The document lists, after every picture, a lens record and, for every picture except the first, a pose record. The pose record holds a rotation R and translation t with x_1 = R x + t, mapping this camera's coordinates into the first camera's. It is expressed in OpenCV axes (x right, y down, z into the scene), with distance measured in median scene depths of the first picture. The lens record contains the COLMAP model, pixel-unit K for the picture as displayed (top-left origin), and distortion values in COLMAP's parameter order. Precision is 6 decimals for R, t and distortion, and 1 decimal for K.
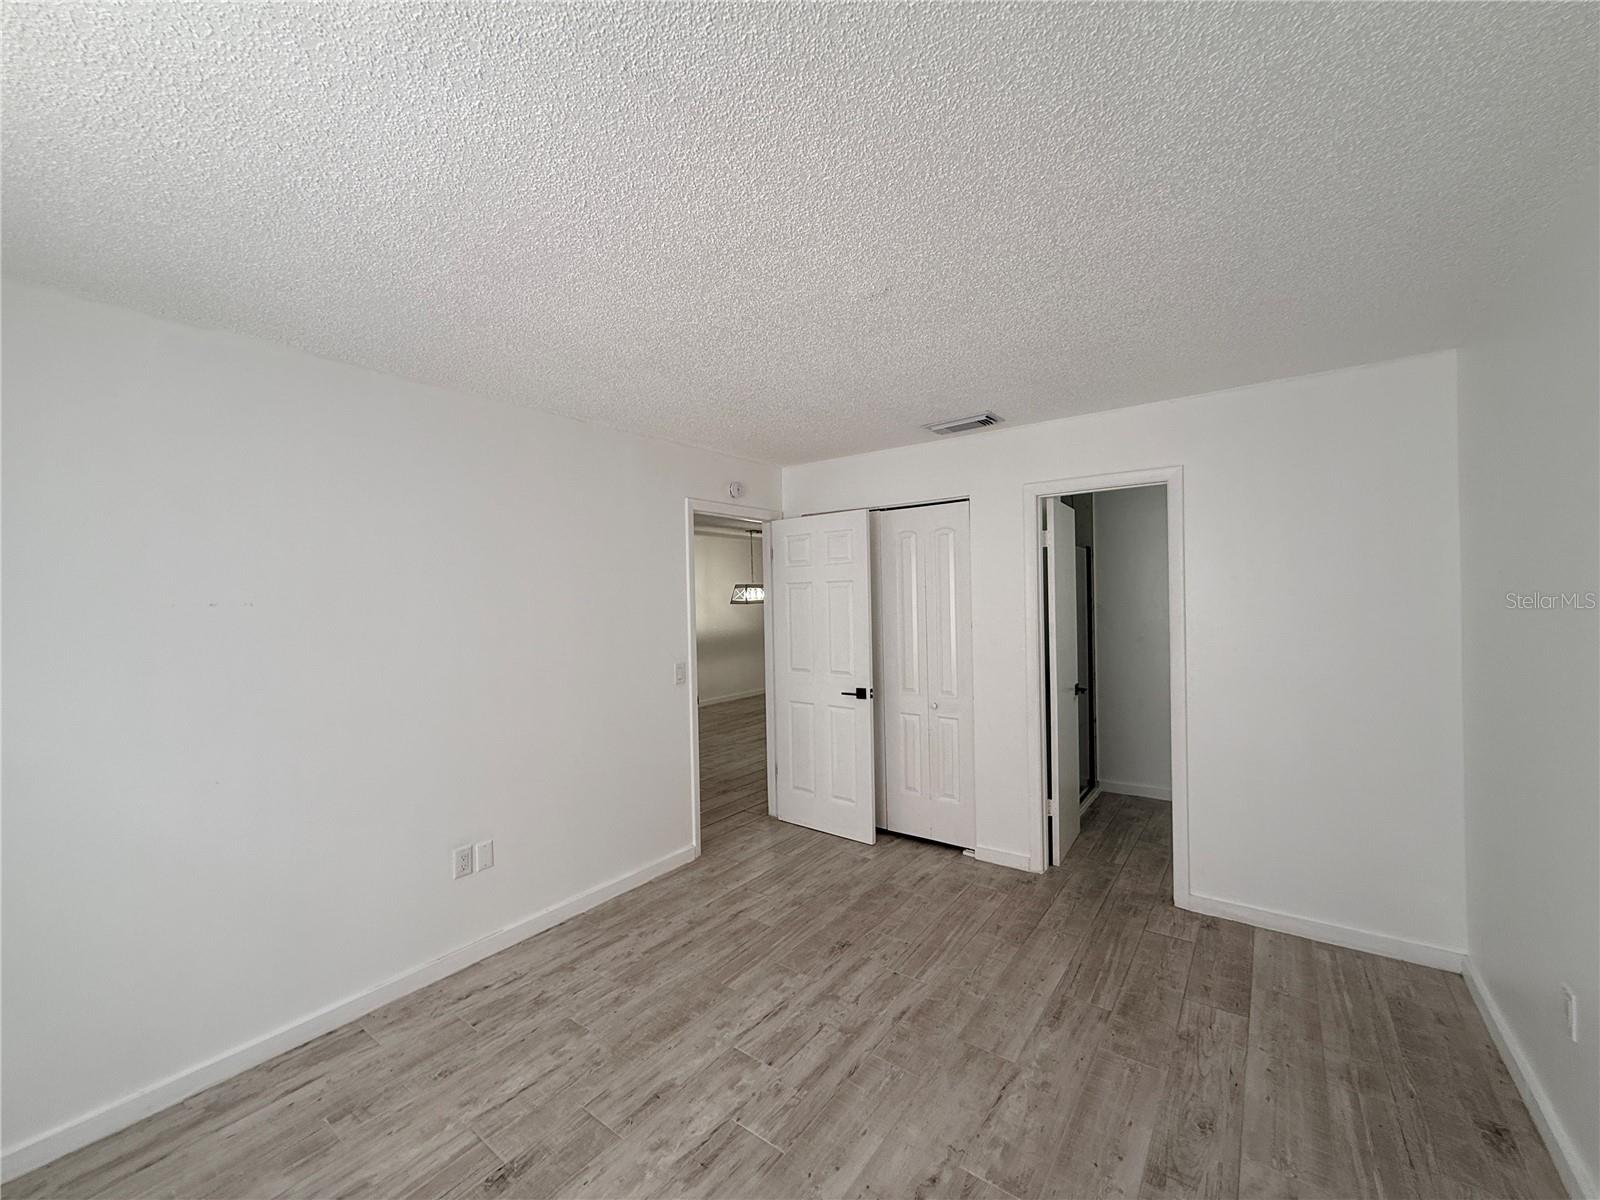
lens RADIAL K [[641.2, 0, 791.6], [0, 641.2, 596.4], [0, 0, 1]] dist [0.002063, -0.000667]
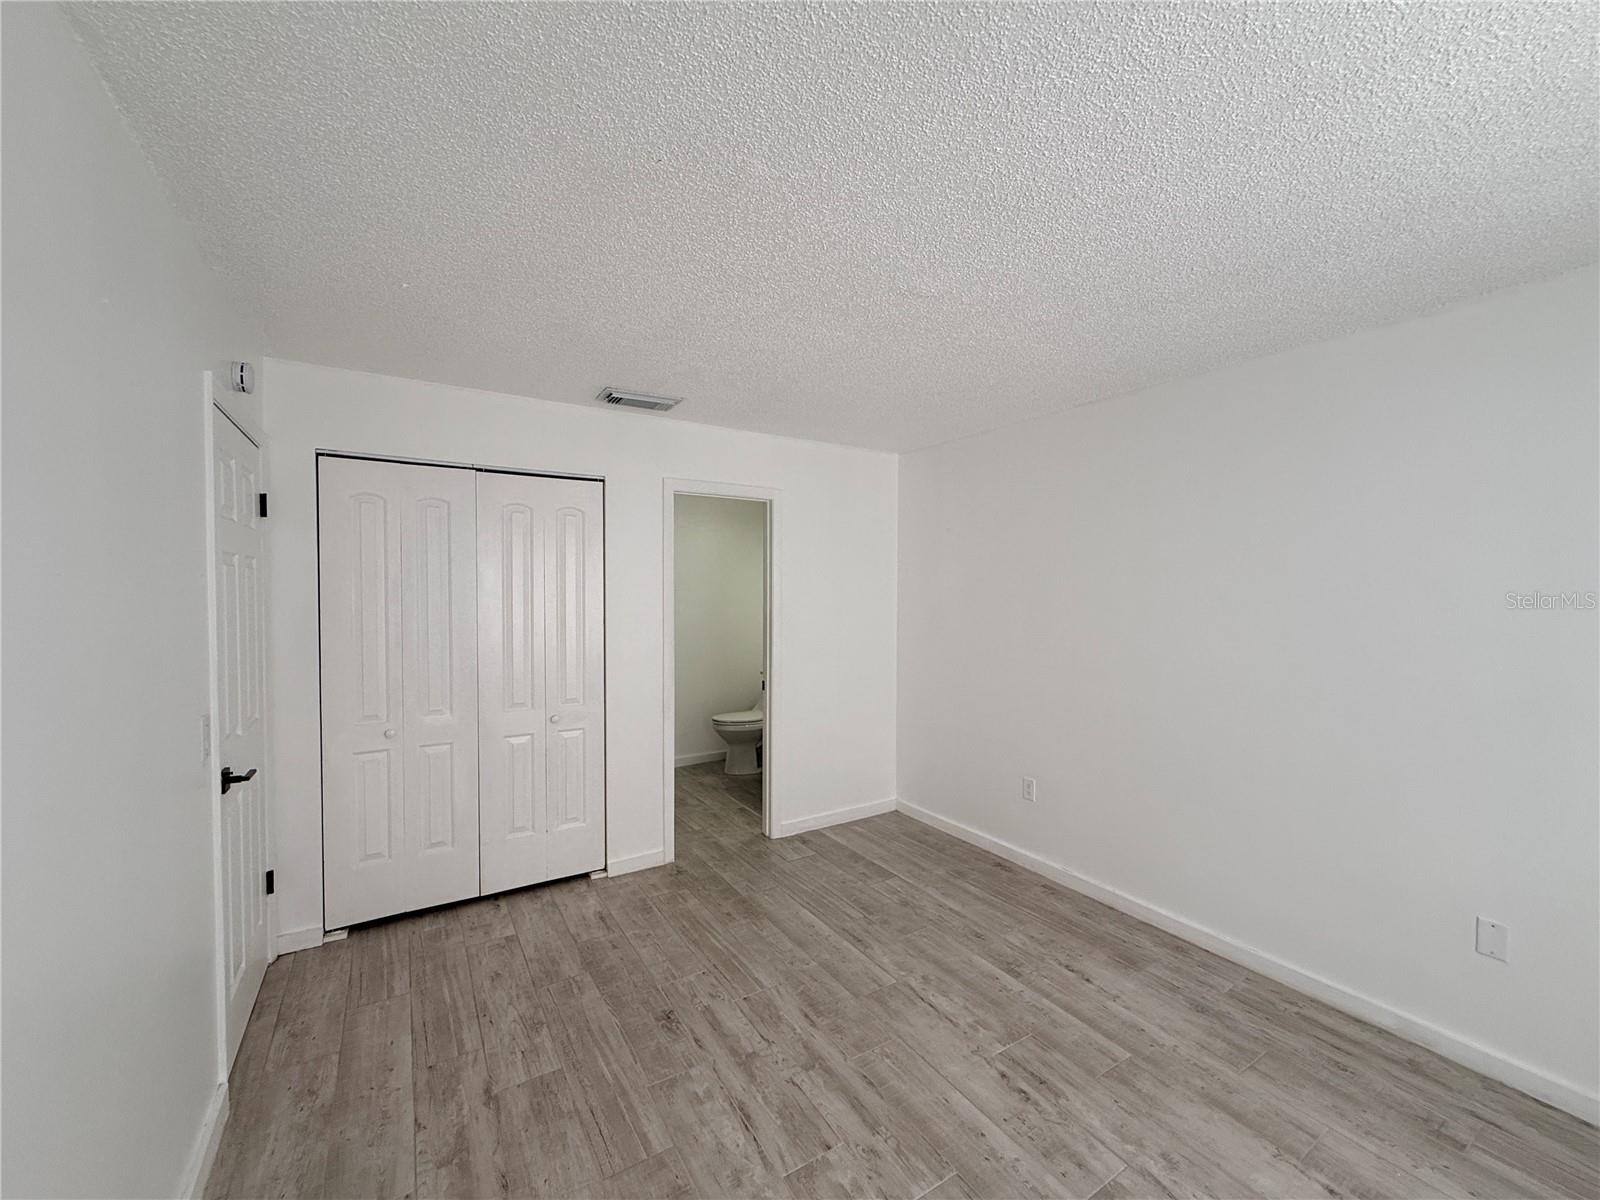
lens RADIAL K [[641.2, 0, 802.6], [0, 641.2, 599.4], [0, 0, 1]] dist [0.002063, -0.000667]
pose [[0.347706, 0.007447, 0.937574, -0.720270], [-0.018031, 0.999837, -0.001254, 0.014950], [-0.937430, -0.016469, 0.347784, 0.650738]]
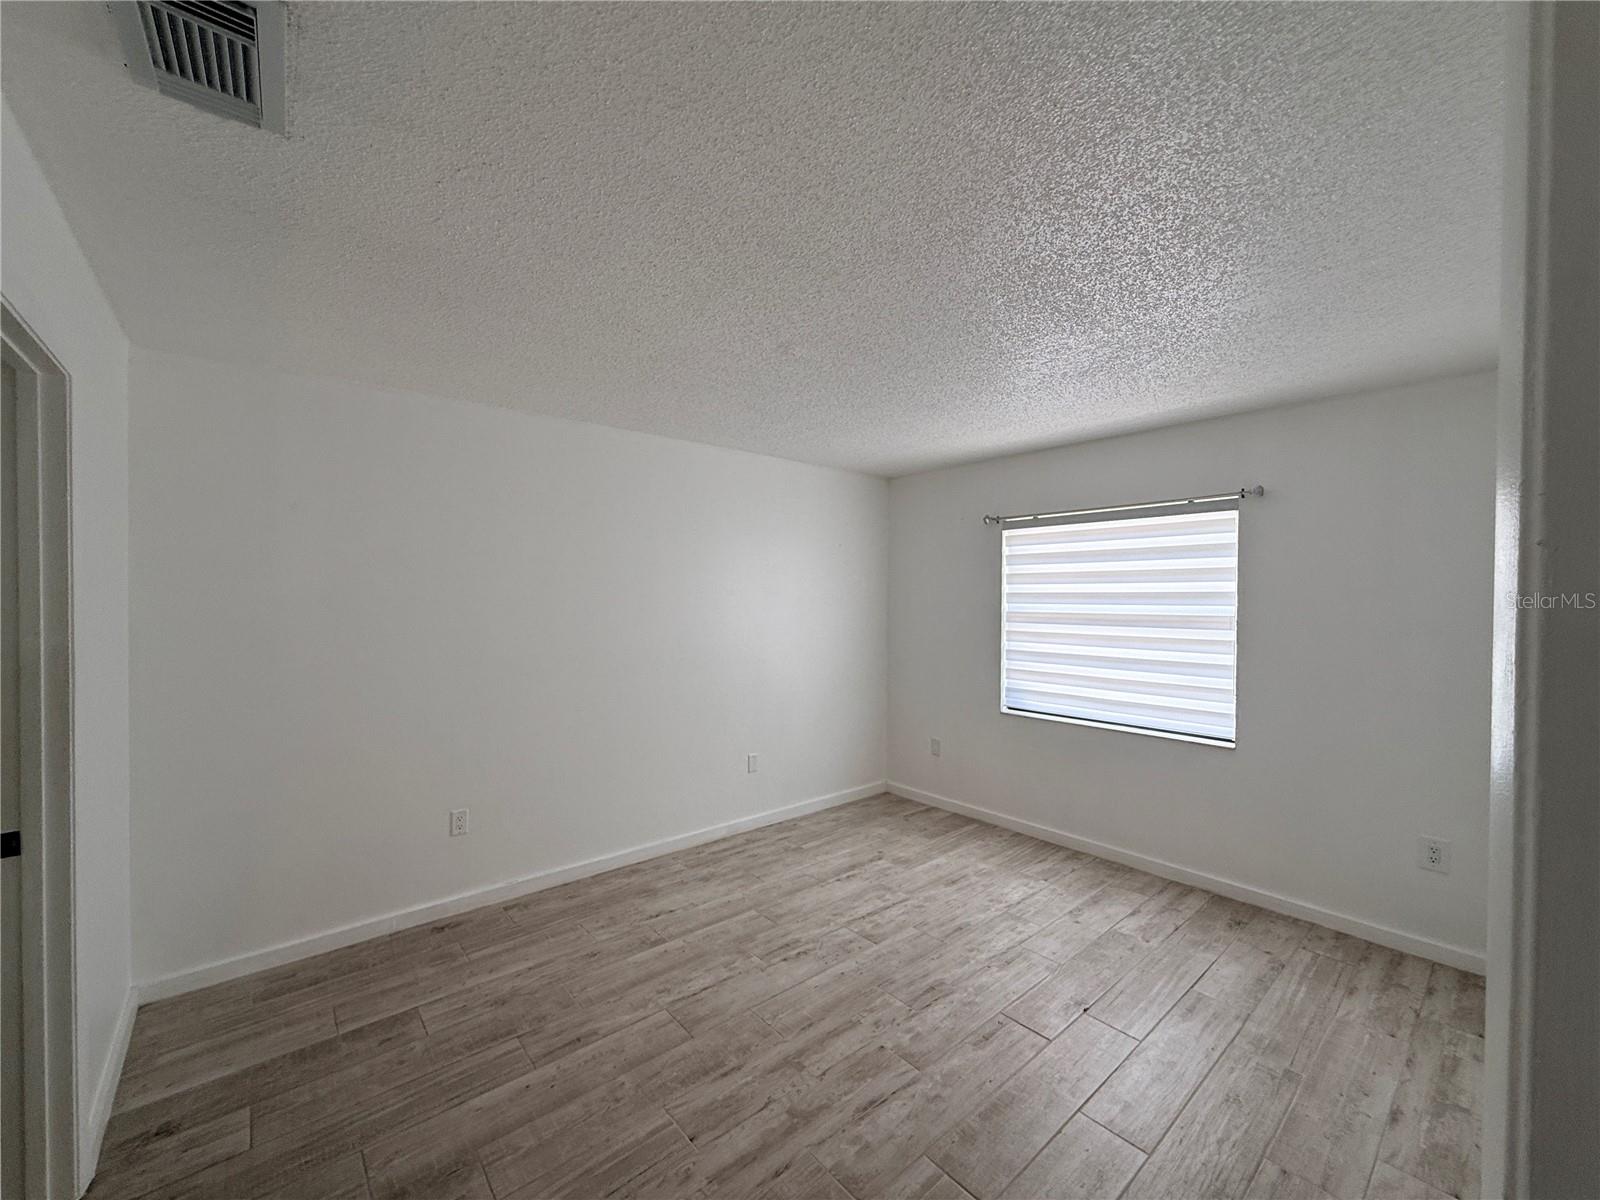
lens RADIAL K [[641.2, 0, 800.2], [0, 641.2, 601.9], [0, 0, 1]] dist [0.002063, -0.000667]
pose [[-0.978511, 0.015046, 0.205644, -0.109937], [0.014866, 0.999887, -0.002419, 0.011472], [-0.205657, 0.000690, -0.978624, 1.759920]]
